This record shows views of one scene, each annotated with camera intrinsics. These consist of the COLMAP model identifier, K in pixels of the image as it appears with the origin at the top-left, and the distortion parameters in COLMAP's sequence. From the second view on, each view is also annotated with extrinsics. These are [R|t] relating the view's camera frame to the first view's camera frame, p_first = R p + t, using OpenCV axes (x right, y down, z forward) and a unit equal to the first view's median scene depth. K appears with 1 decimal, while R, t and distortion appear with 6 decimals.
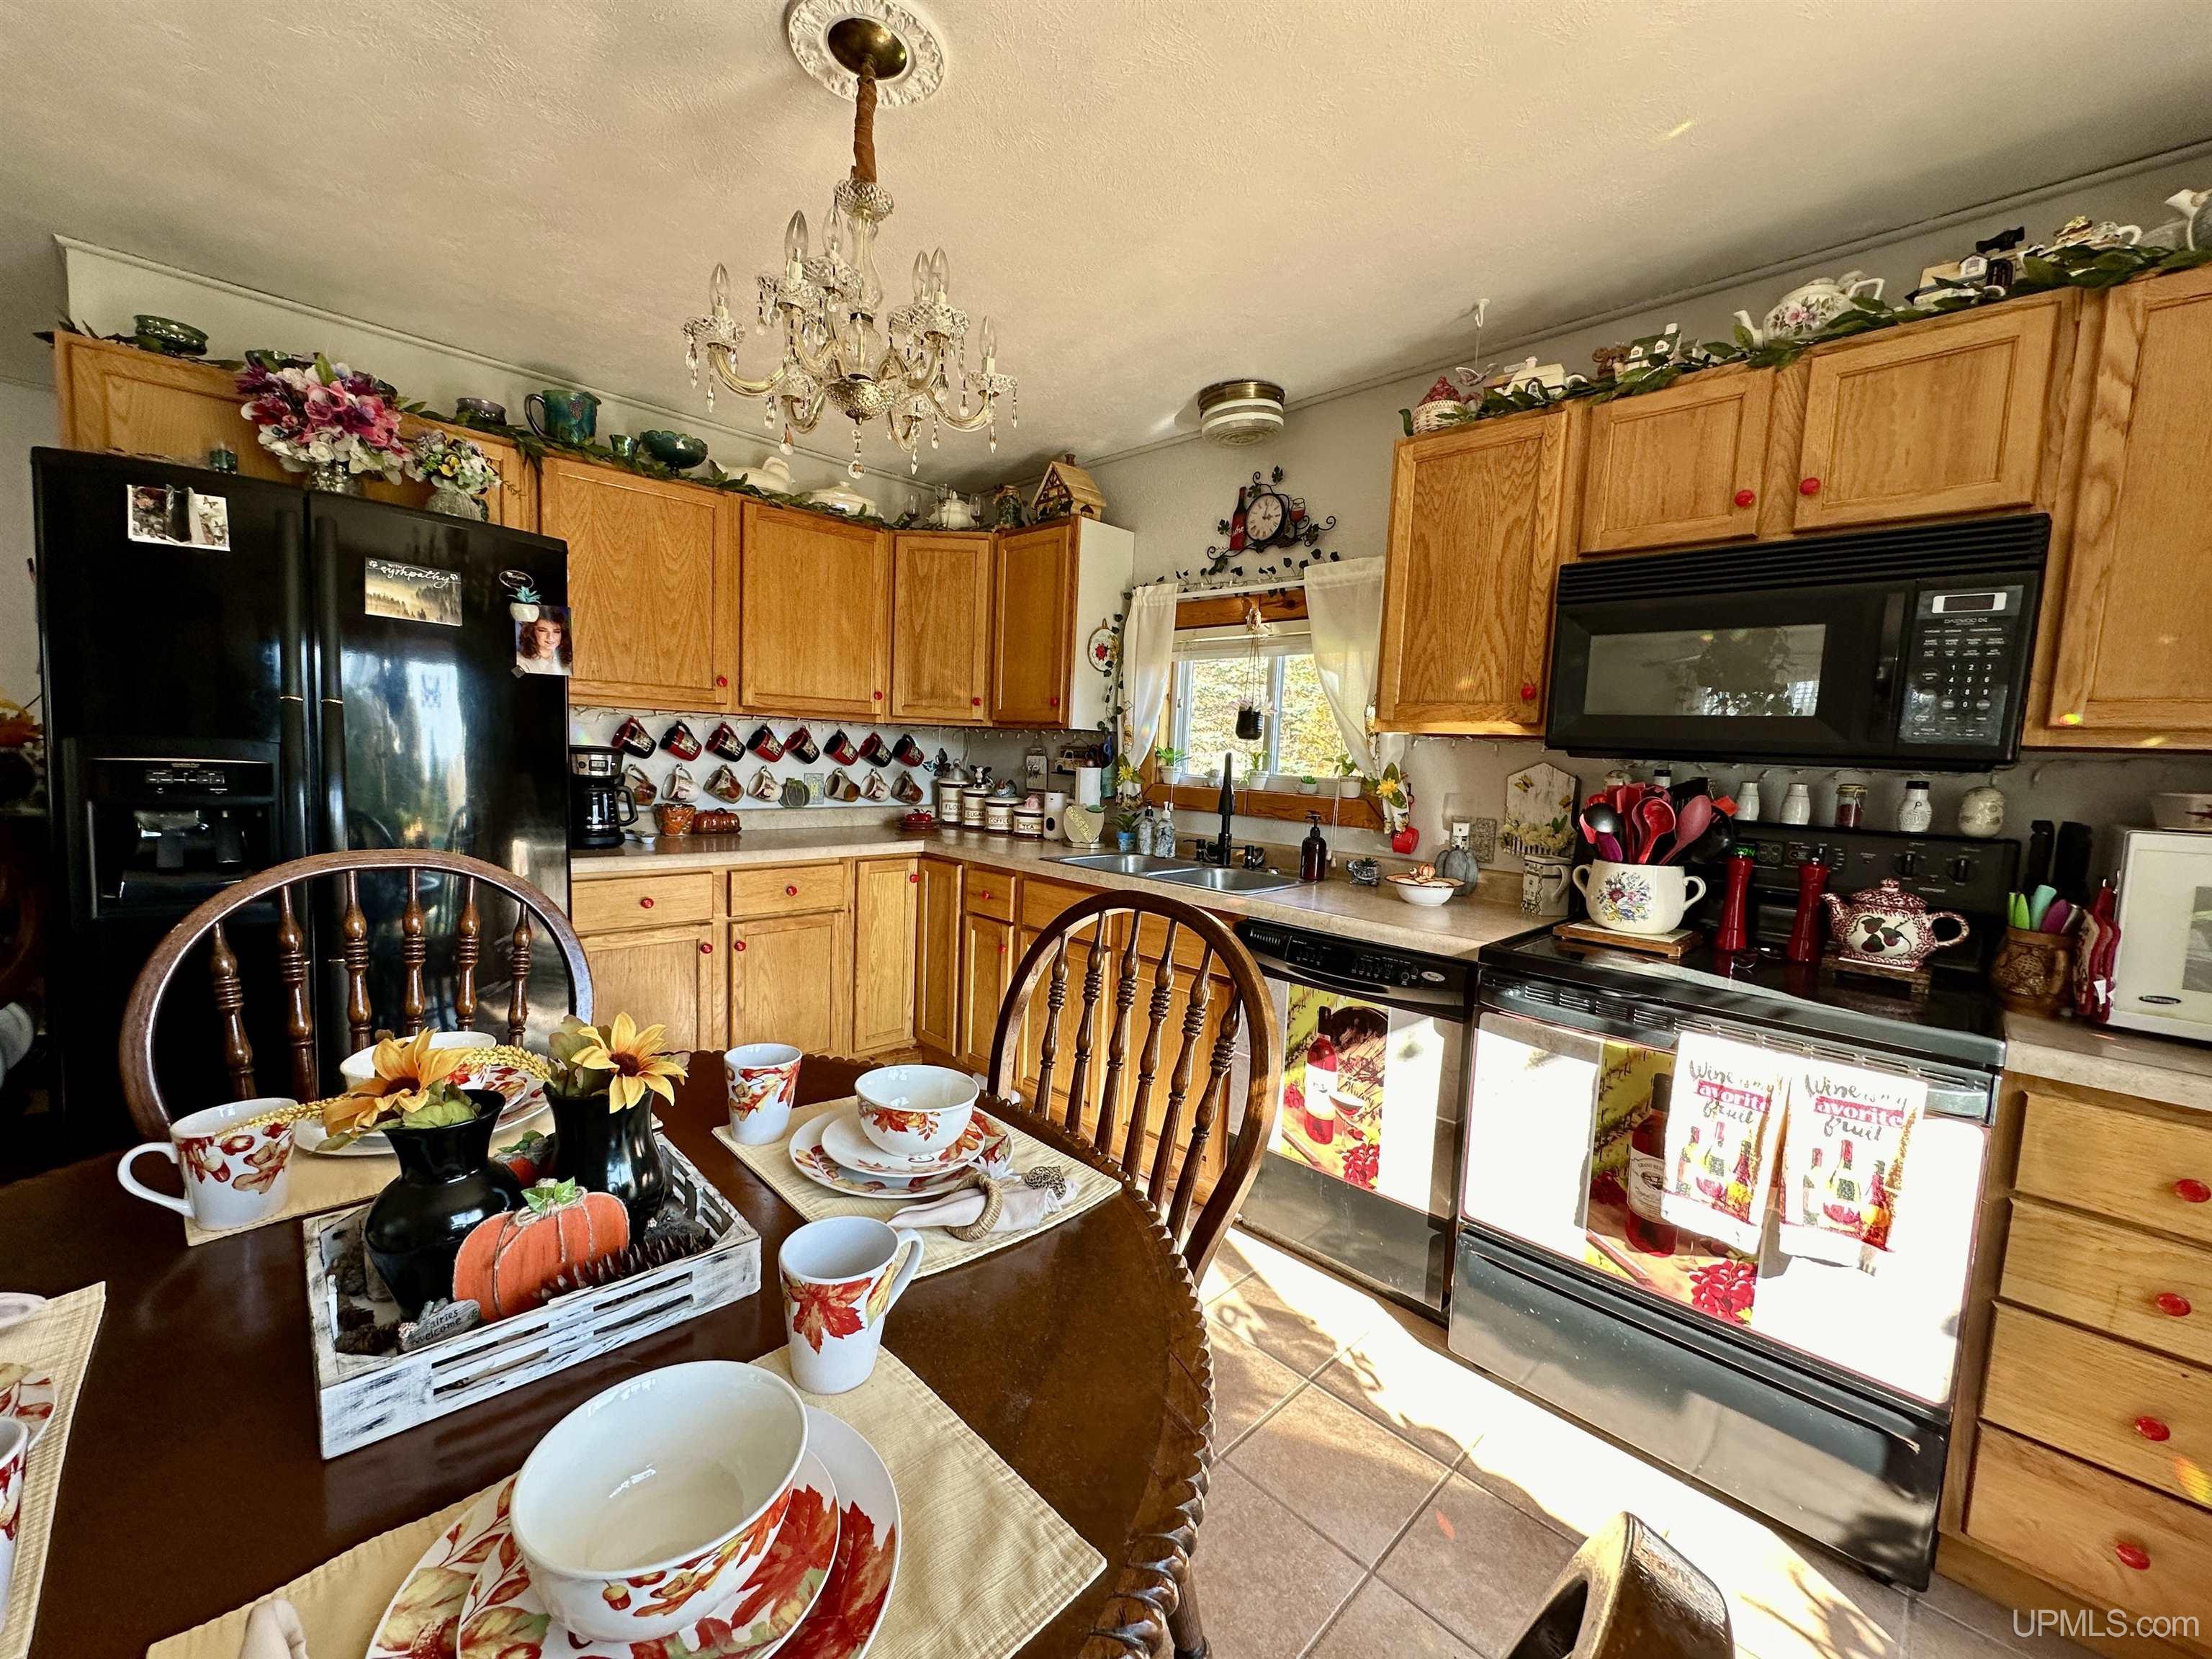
lens RADIAL K [[880.3, 0, 1106.0], [0, 880.3, 829.5], [0, 0, 1]] dist [-0.003618, 0.000606]
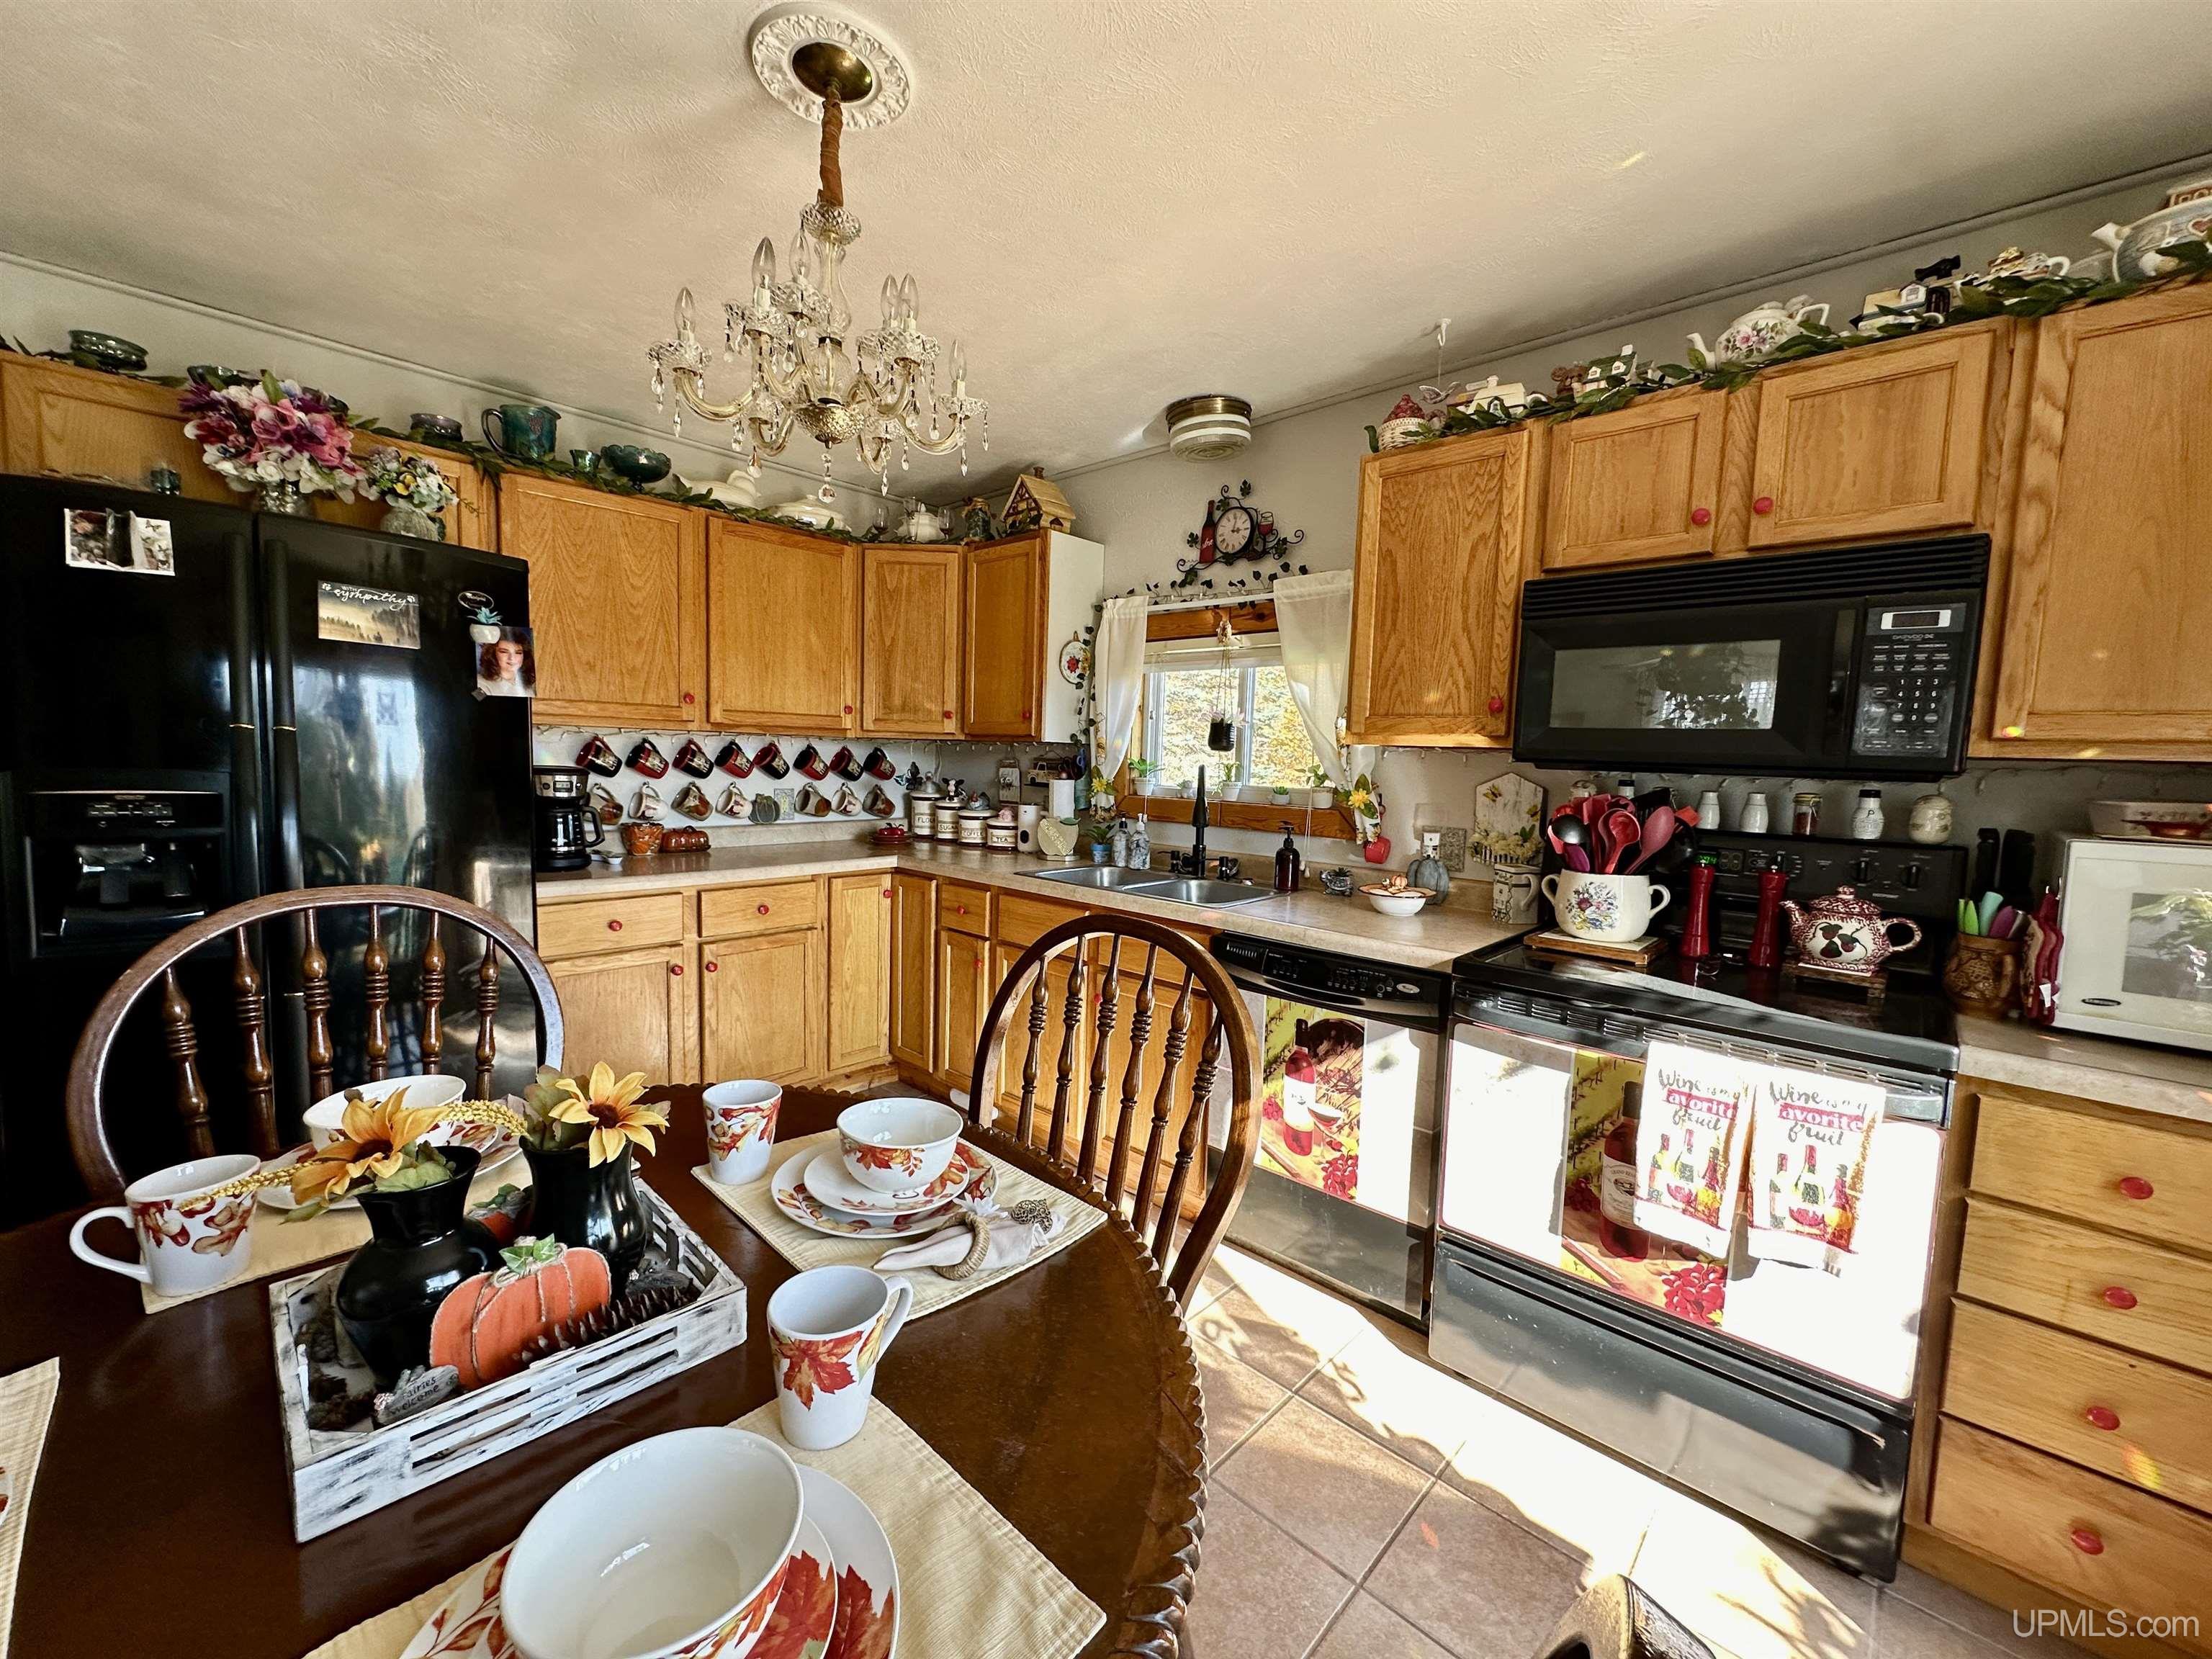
lens RADIAL K [[880.3, 0, 1106.0], [0, 880.3, 829.5], [0, 0, 1]] dist [-0.003618, 0.000606]
pose [[0.999359, -0.015045, 0.032481, -0.004618], [0.015172, 0.999878, -0.003673, -0.014625], [-0.032422, 0.004164, 0.999466, -0.000952]]
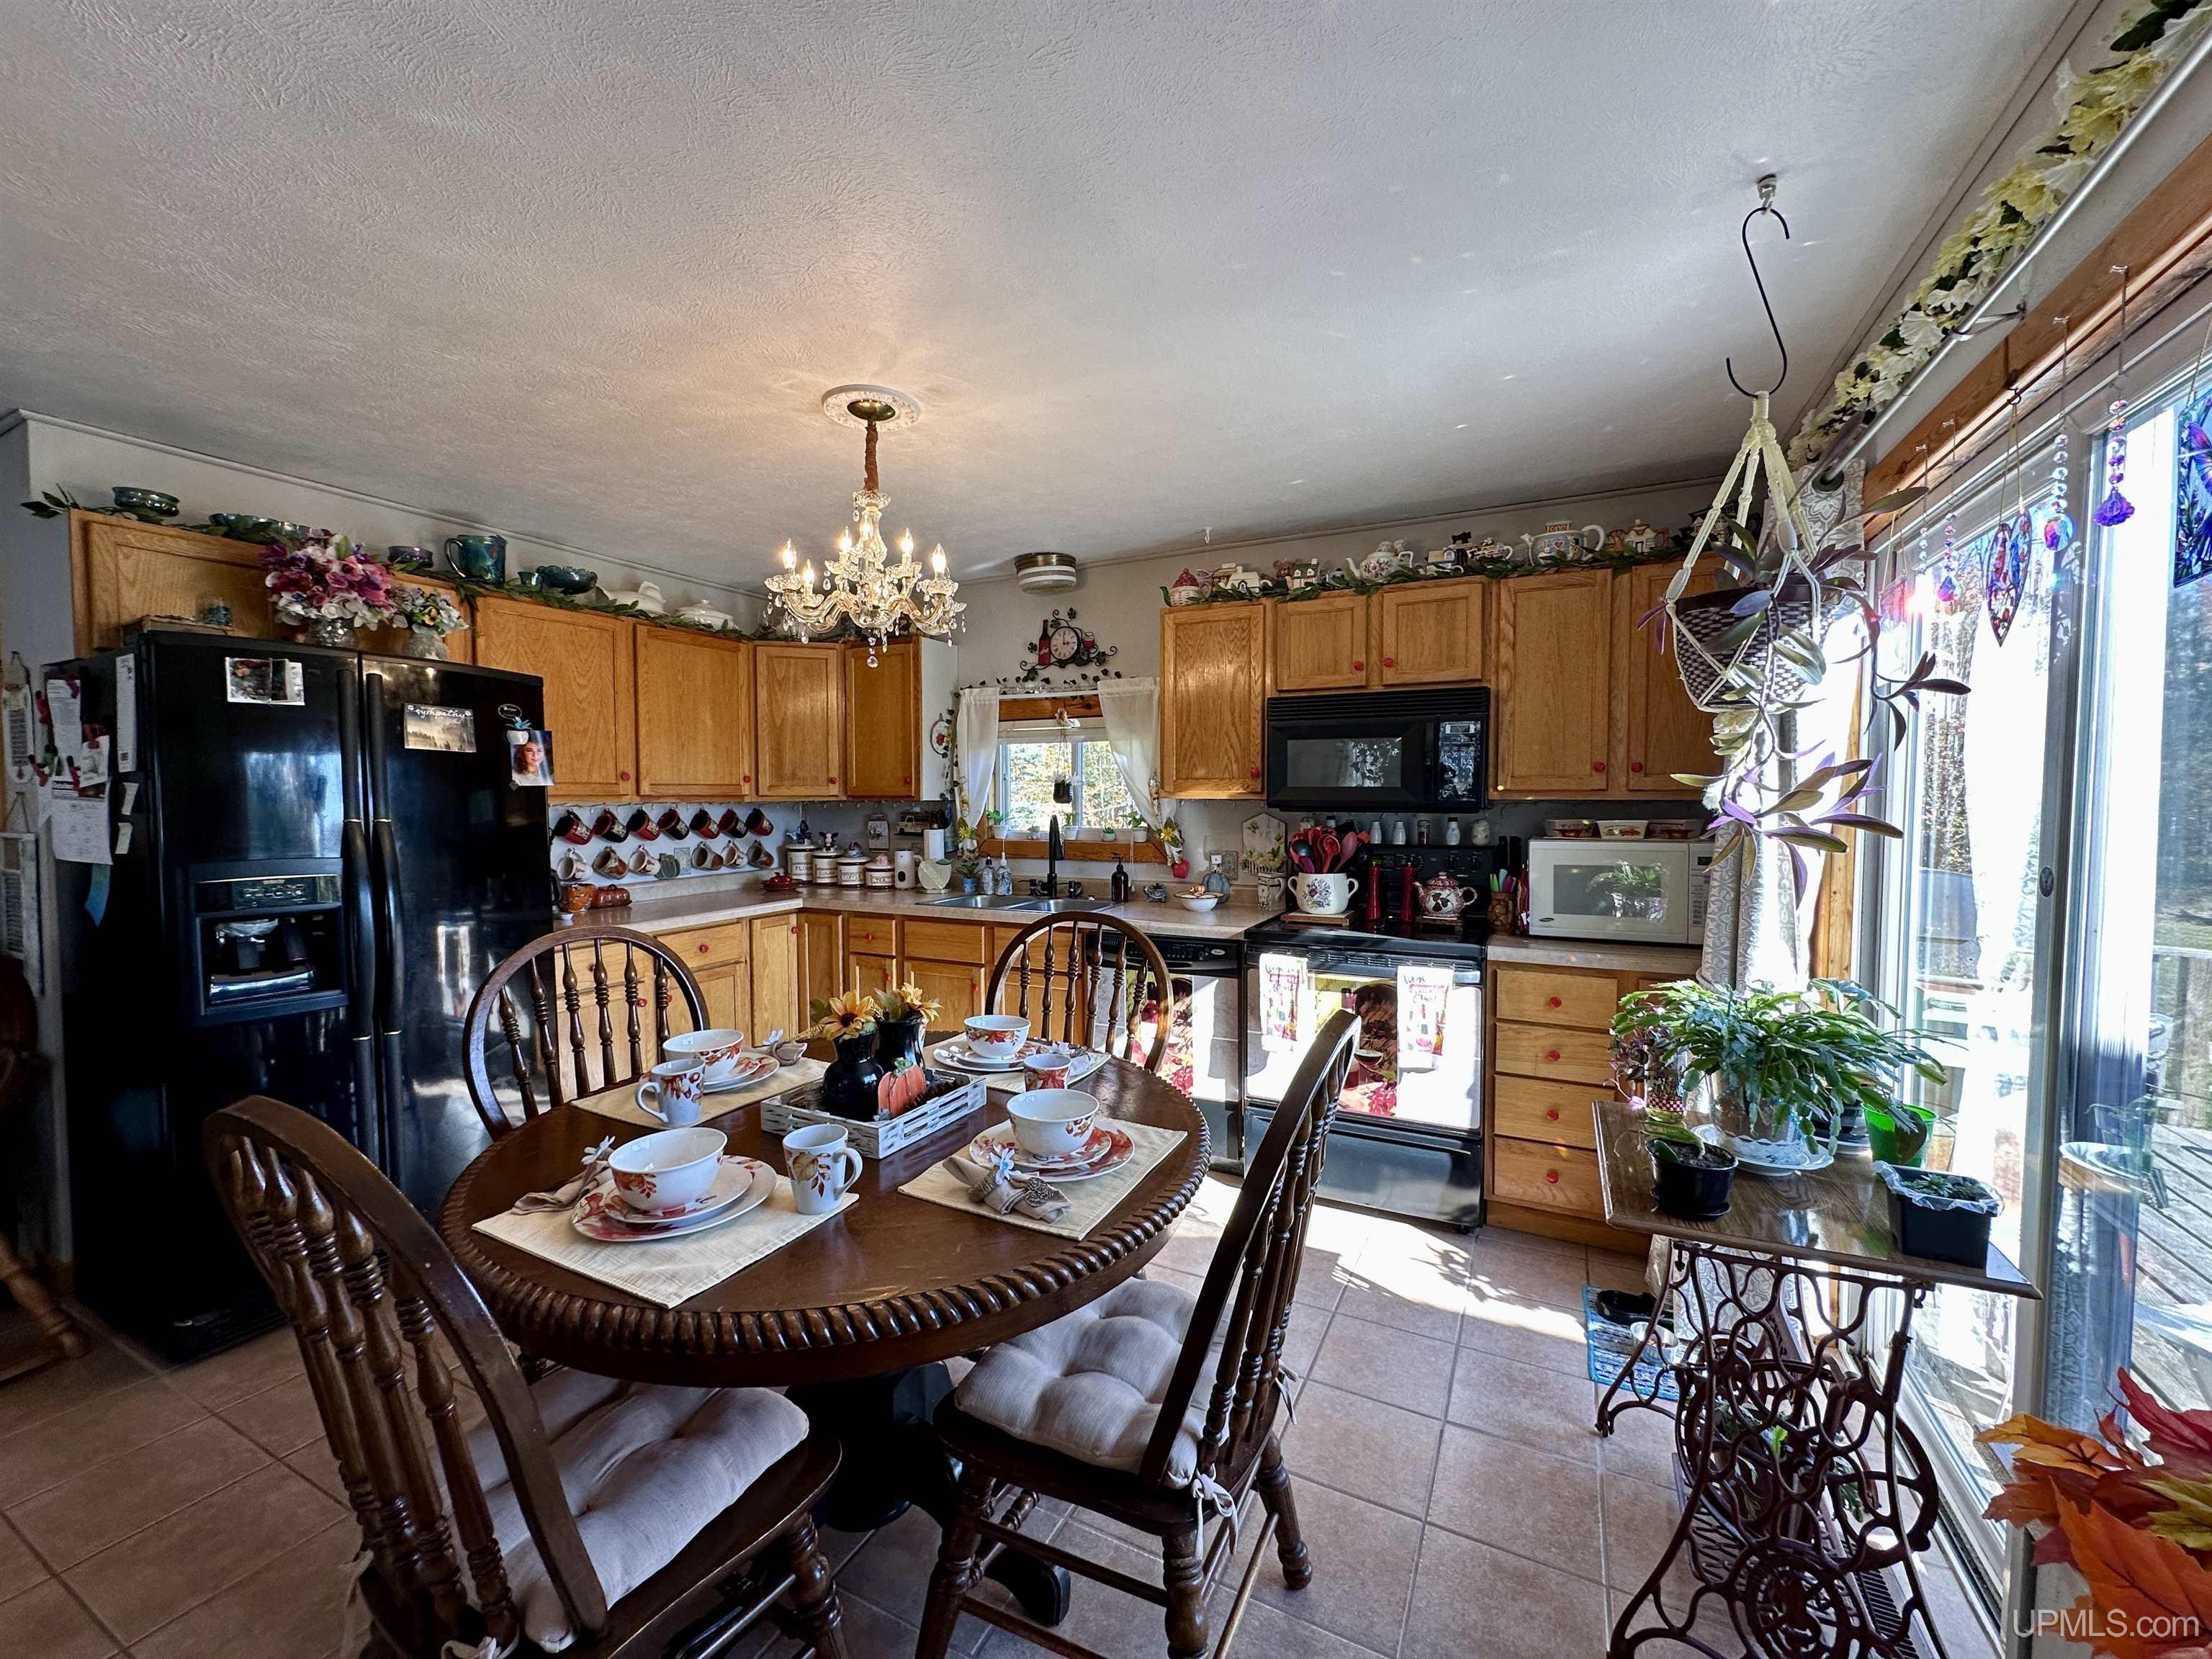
lens RADIAL K [[880.3, 0, 1106.0], [0, 880.3, 829.5], [0, 0, 1]] dist [-0.003618, 0.000606]
pose [[0.948819, -0.059296, 0.310202, -0.268101], [0.072761, 0.996836, -0.032006, -0.018434], [-0.307323, 0.052939, 0.950132, -0.419294]]
